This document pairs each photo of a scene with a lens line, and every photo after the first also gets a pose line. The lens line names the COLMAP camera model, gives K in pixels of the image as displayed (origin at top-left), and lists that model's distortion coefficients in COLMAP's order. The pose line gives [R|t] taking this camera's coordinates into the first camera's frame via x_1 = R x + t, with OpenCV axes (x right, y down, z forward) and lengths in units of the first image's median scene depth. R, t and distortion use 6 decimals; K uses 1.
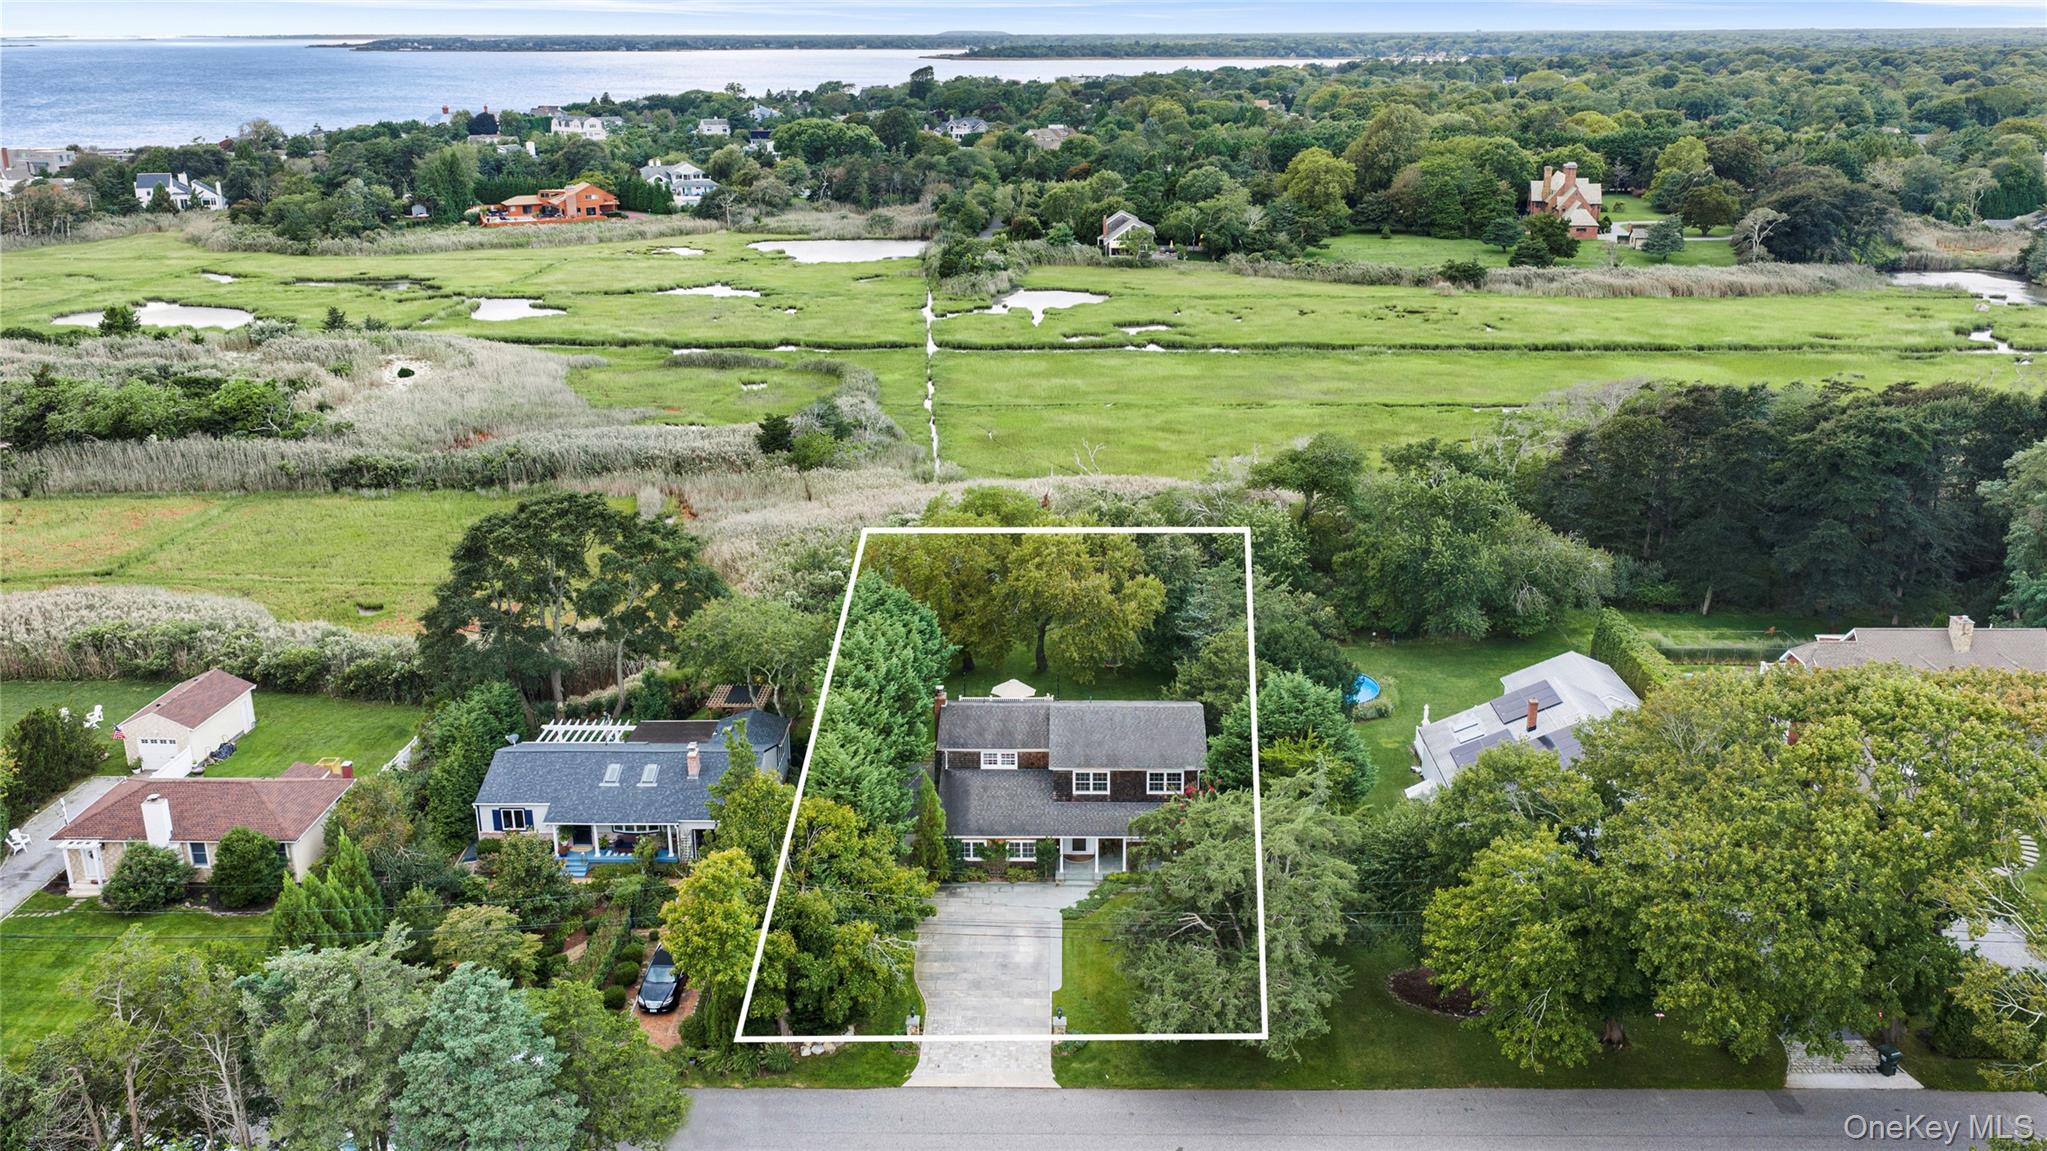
lens RADIAL K [[1724.8, 0, 1004.0], [0, 1724.8, 573.7], [0, 0, 1]] dist [0.026184, -0.064416]
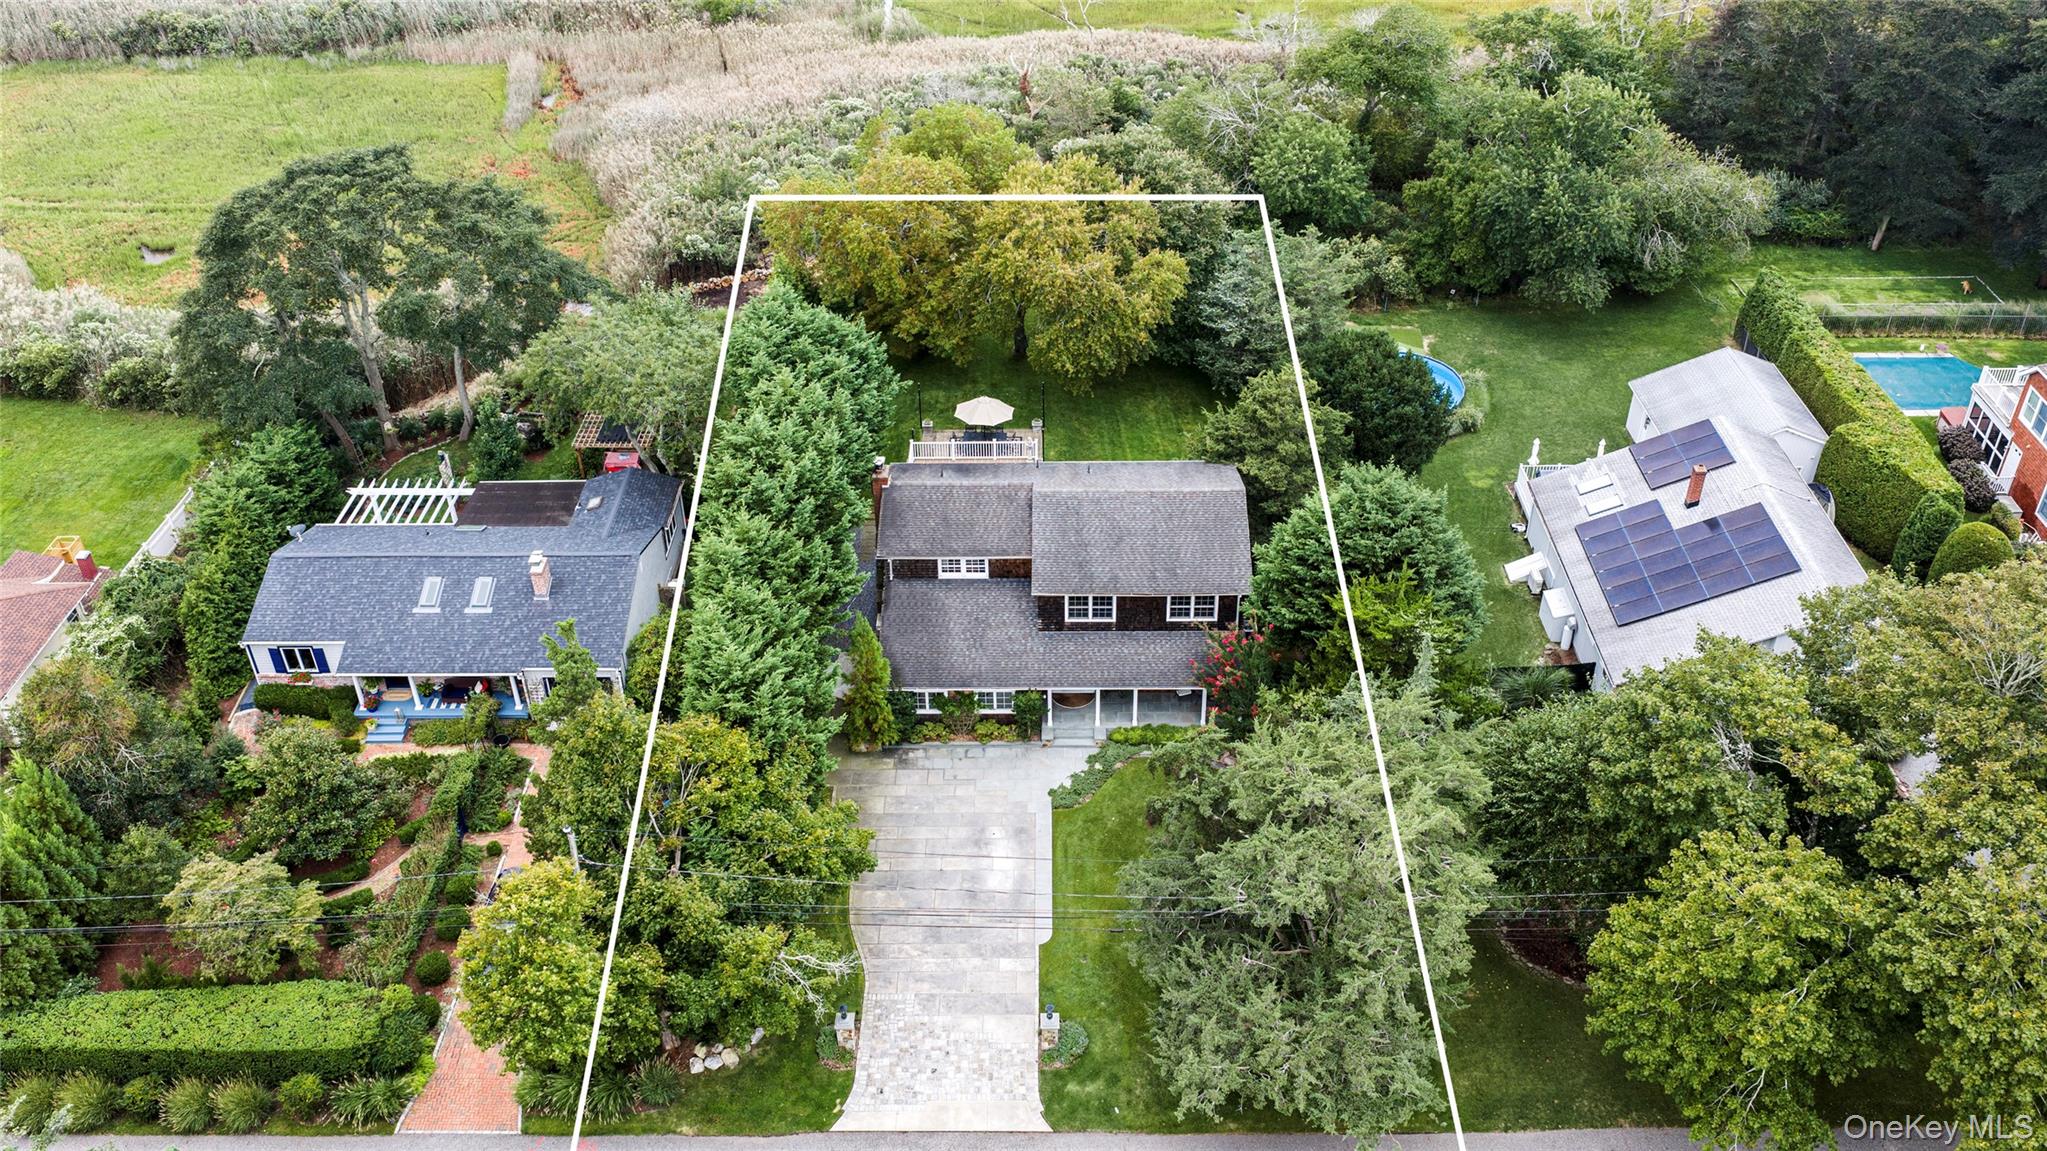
lens RADIAL K [[1724.8, 0, 1004.0], [0, 1724.8, 573.7], [0, 0, 1]] dist [0.026184, -0.064416]
pose [[0.999865, -0.014165, 0.008318, 0.007959], [0.010936, 0.951837, 0.306408, -0.107806], [-0.012258, -0.306276, 0.951864, 0.296533]]
